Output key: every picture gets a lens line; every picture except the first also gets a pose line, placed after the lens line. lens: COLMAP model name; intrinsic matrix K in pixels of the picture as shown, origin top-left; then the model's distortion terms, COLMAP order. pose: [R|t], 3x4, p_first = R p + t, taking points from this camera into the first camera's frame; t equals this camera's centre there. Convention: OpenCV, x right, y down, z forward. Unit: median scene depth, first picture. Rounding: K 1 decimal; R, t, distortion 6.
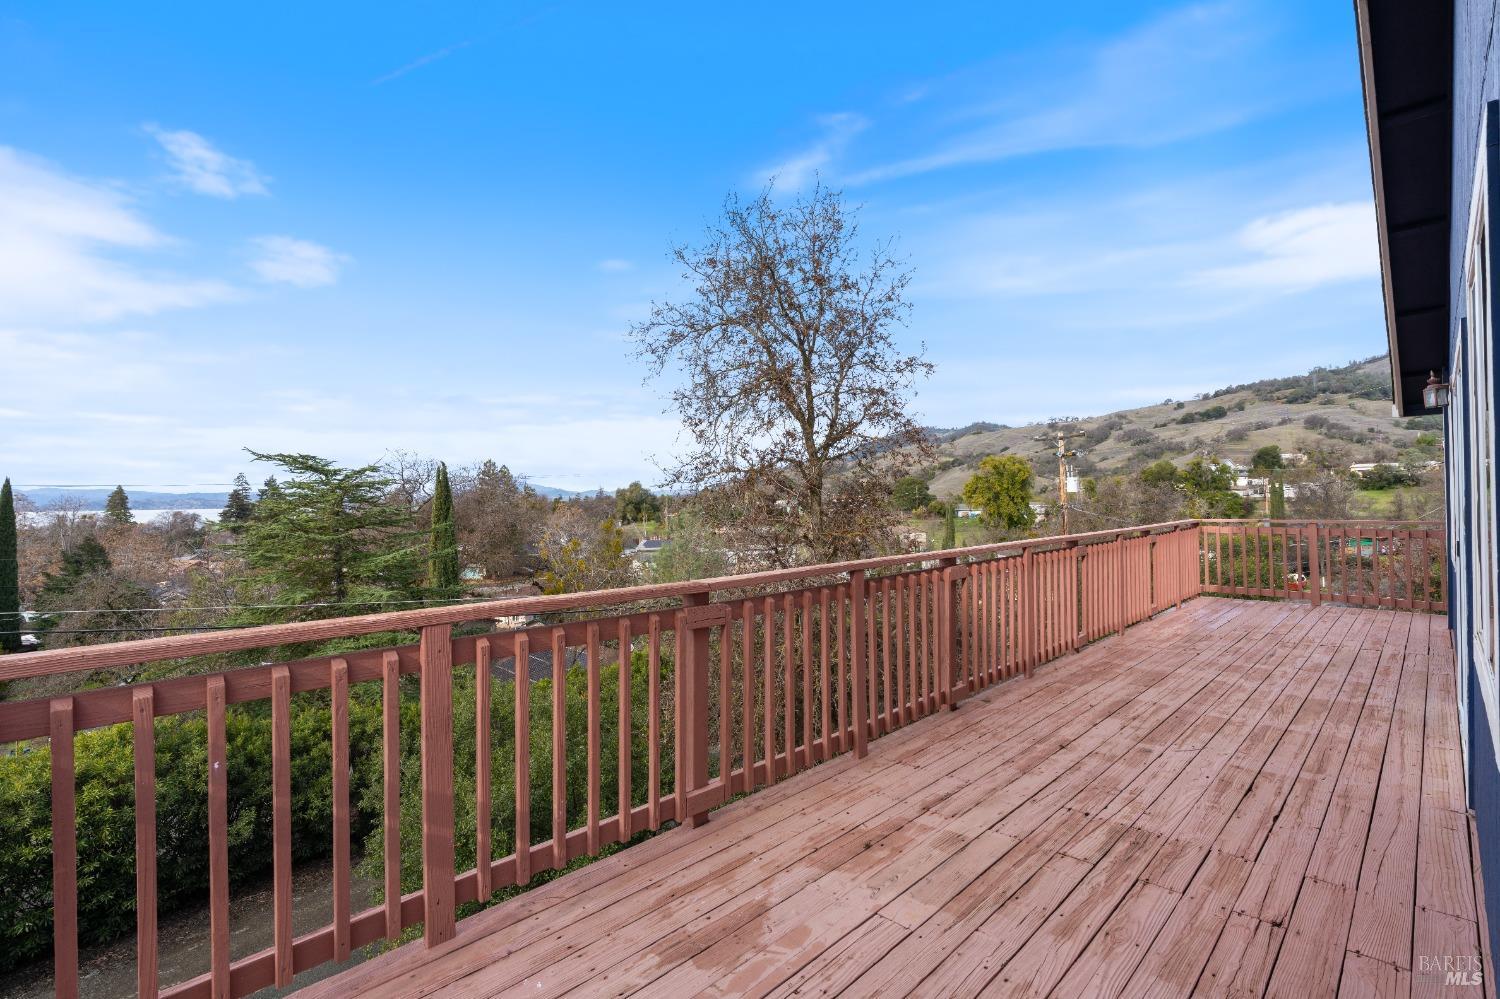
lens RADIAL K [[664.8, 0, 730.2], [0, 664.8, 485.2], [0, 0, 1]] dist [-0.033094, -0.000006]
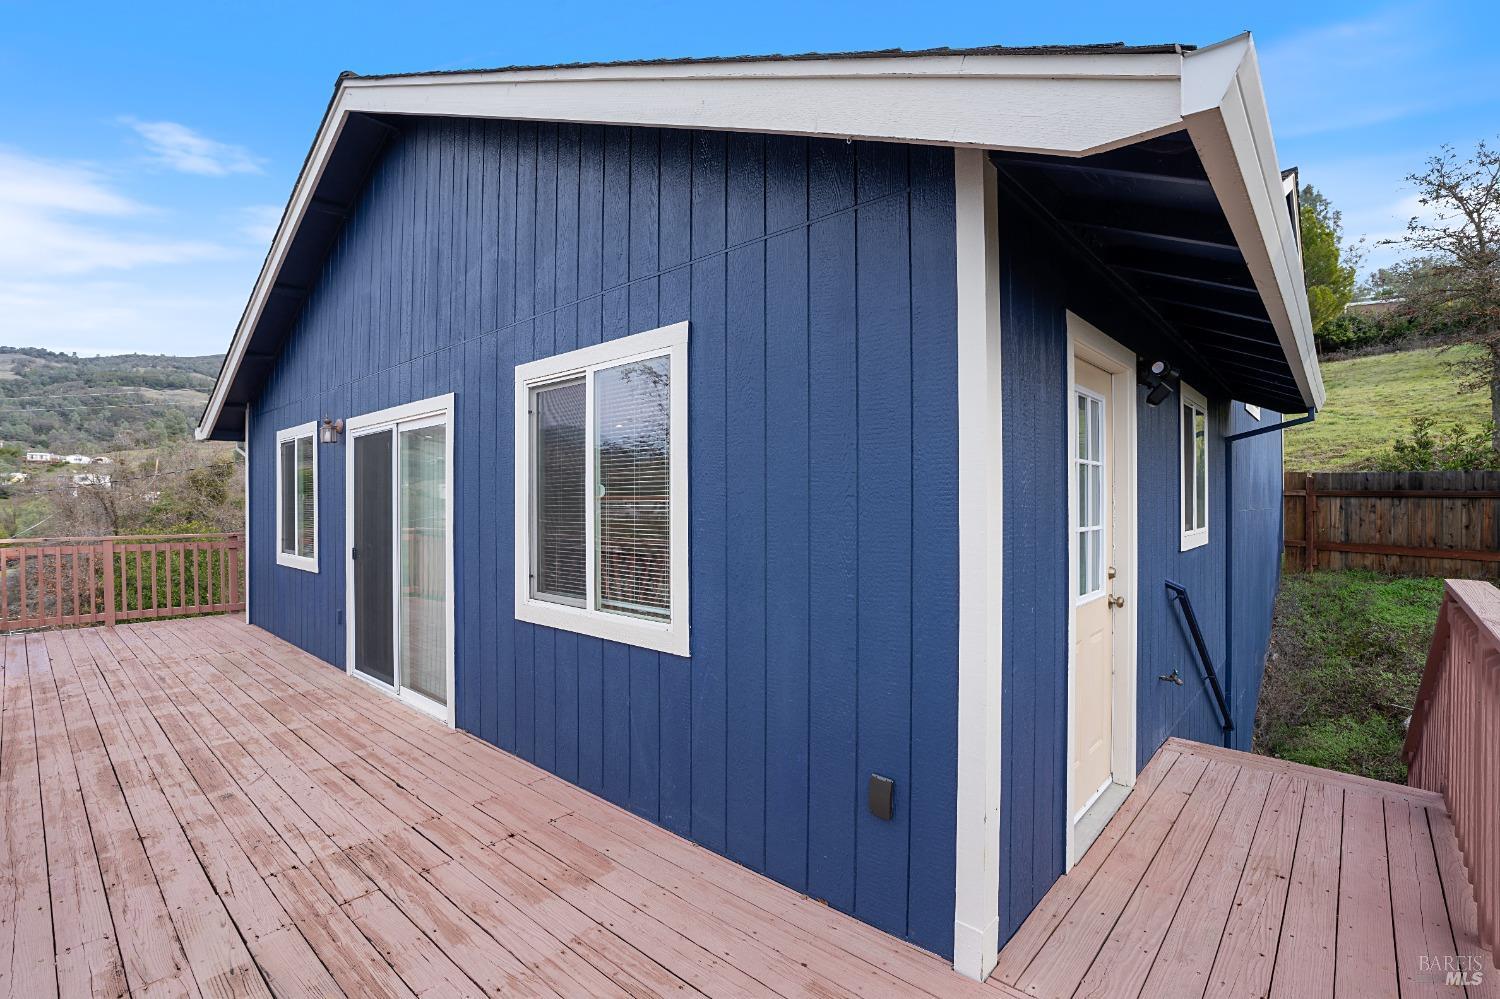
lens RADIAL K [[712.7, 0, 750.0], [0, 712.7, 499.5], [0, 0, 1]] dist [-0.043586, 0.000778]
pose [[-0.092913, 0.005451, 0.995659, -0.368136], [-0.007964, 0.999949, -0.006218, 0.002849], [-0.995642, -0.008507, -0.092864, 0.385881]]
